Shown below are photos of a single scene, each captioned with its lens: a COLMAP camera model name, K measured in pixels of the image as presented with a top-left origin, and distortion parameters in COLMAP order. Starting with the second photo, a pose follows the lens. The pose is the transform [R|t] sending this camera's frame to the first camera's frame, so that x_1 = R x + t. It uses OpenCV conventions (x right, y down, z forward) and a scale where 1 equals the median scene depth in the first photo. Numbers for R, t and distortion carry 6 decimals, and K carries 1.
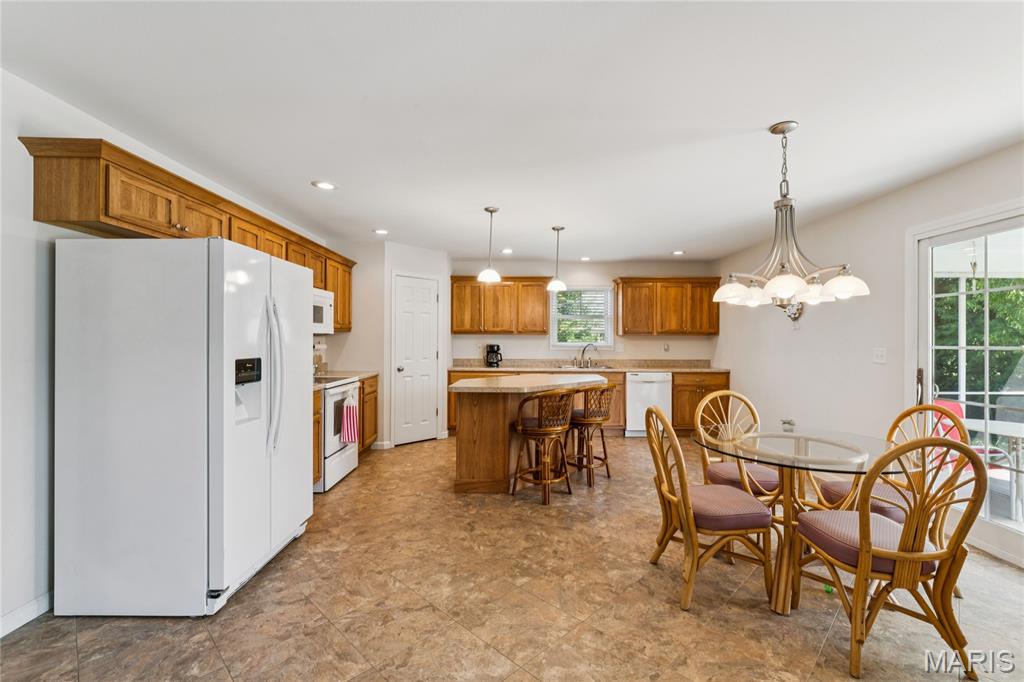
lens RADIAL K [[450.8, 0, 508.2], [0, 450.8, 344.1], [0, 0, 1]] dist [-0.000121, -0.000094]
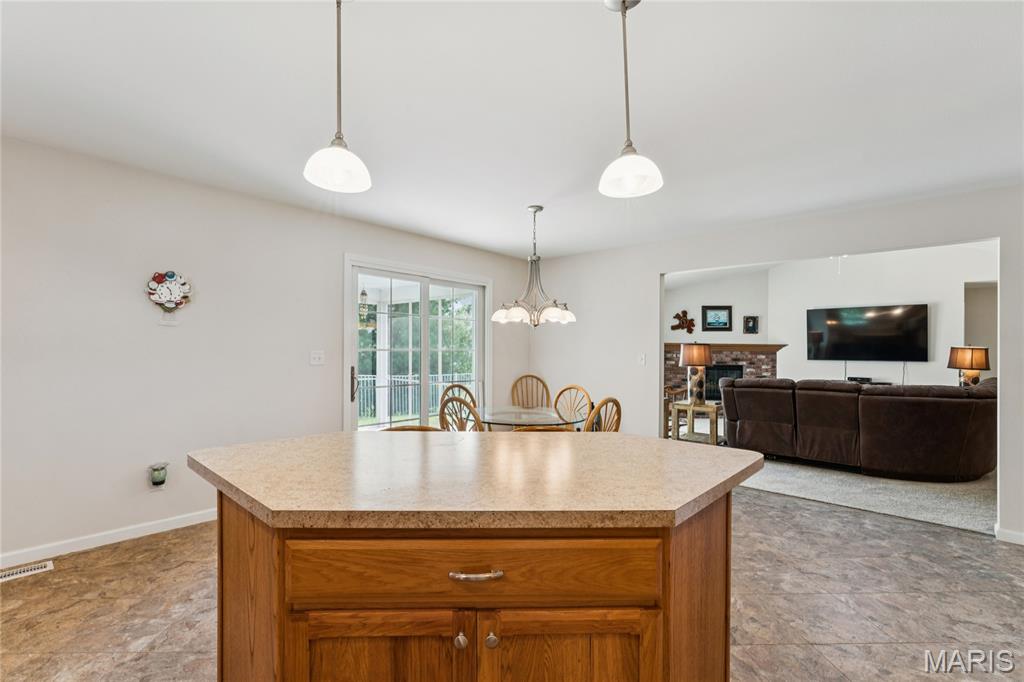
lens RADIAL K [[450.8, 0, 508.2], [0, 450.8, 344.1], [0, 0, 1]] dist [-0.000121, -0.000094]
pose [[-0.739435, -0.008830, 0.673170, -0.345284], [-0.009805, 0.999949, 0.002347, -0.020374], [-0.673156, -0.004865, -0.739484, 2.118859]]
